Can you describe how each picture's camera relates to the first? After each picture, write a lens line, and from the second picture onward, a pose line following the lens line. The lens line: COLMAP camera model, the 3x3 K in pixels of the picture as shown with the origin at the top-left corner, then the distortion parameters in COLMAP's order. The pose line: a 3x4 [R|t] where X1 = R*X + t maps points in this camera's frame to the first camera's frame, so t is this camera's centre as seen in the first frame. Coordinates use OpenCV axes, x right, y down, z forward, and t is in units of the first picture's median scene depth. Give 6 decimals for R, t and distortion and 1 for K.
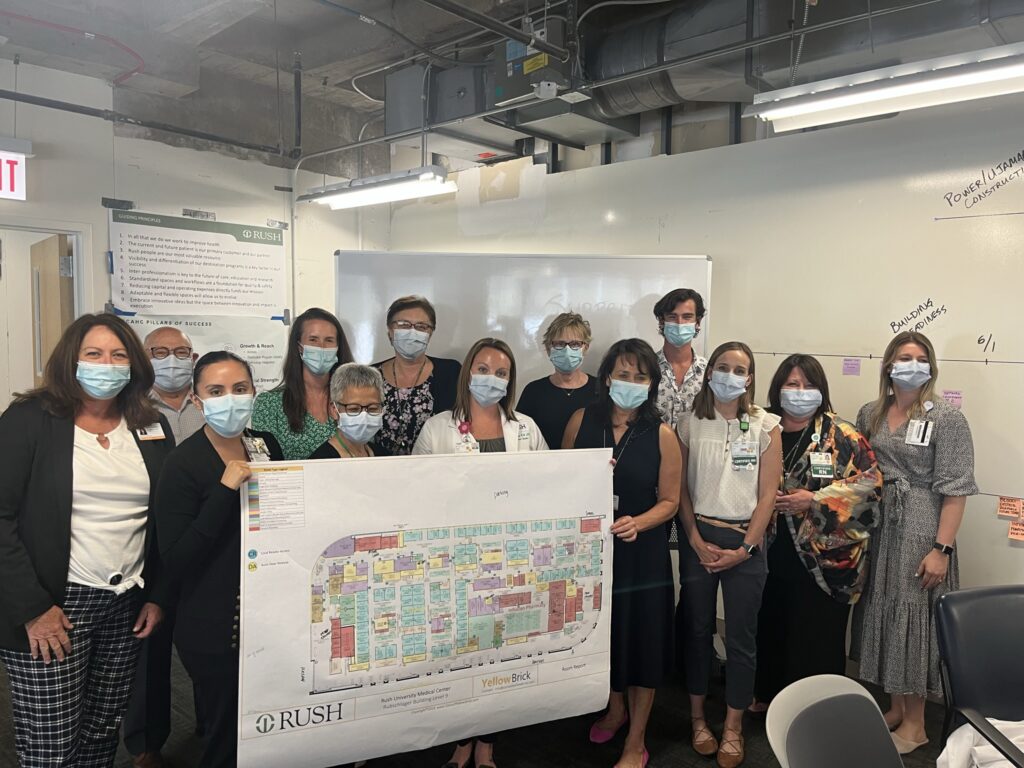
lens RADIAL K [[762.0, 0, 512.0], [0, 762.0, 384.0], [0, 0, 1]] dist [0.071653, -0.101865]
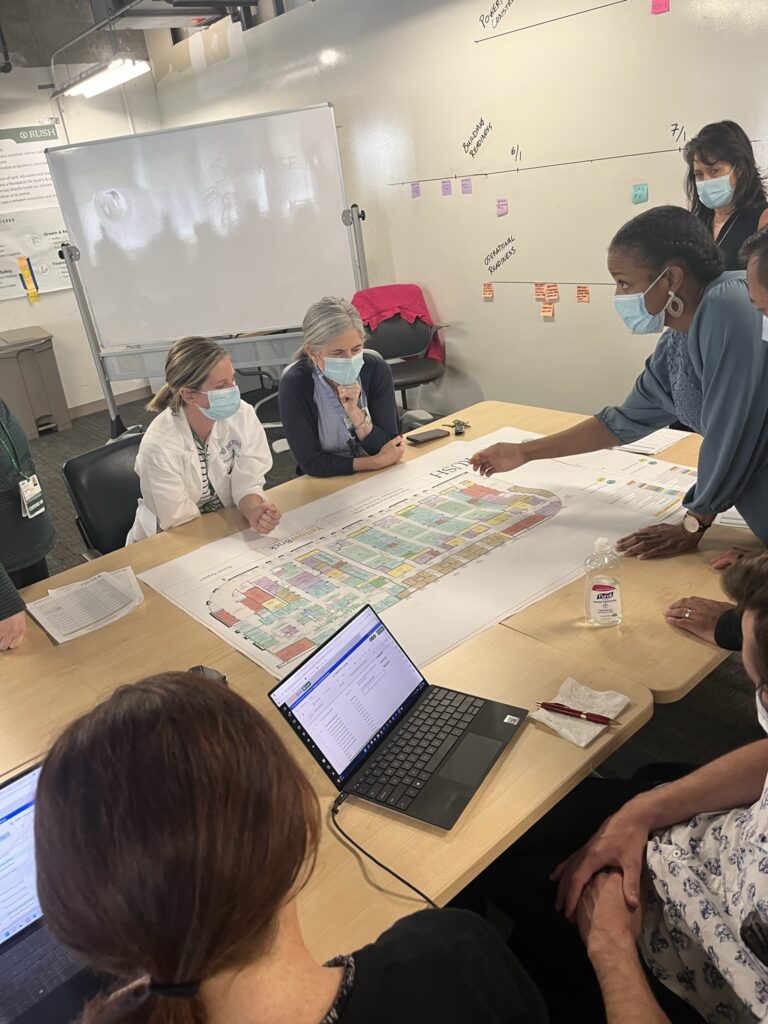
lens RADIAL K [[762.0, 0, 384.0], [0, 762.0, 512.0], [0, 0, 1]] dist [0.071653, -0.101865]
pose [[0.977647, -0.069016, -0.198601, 0.448479], [0.134265, 0.931841, 0.337114, 0.026489], [0.161799, -0.356244, 0.920278, -0.256942]]
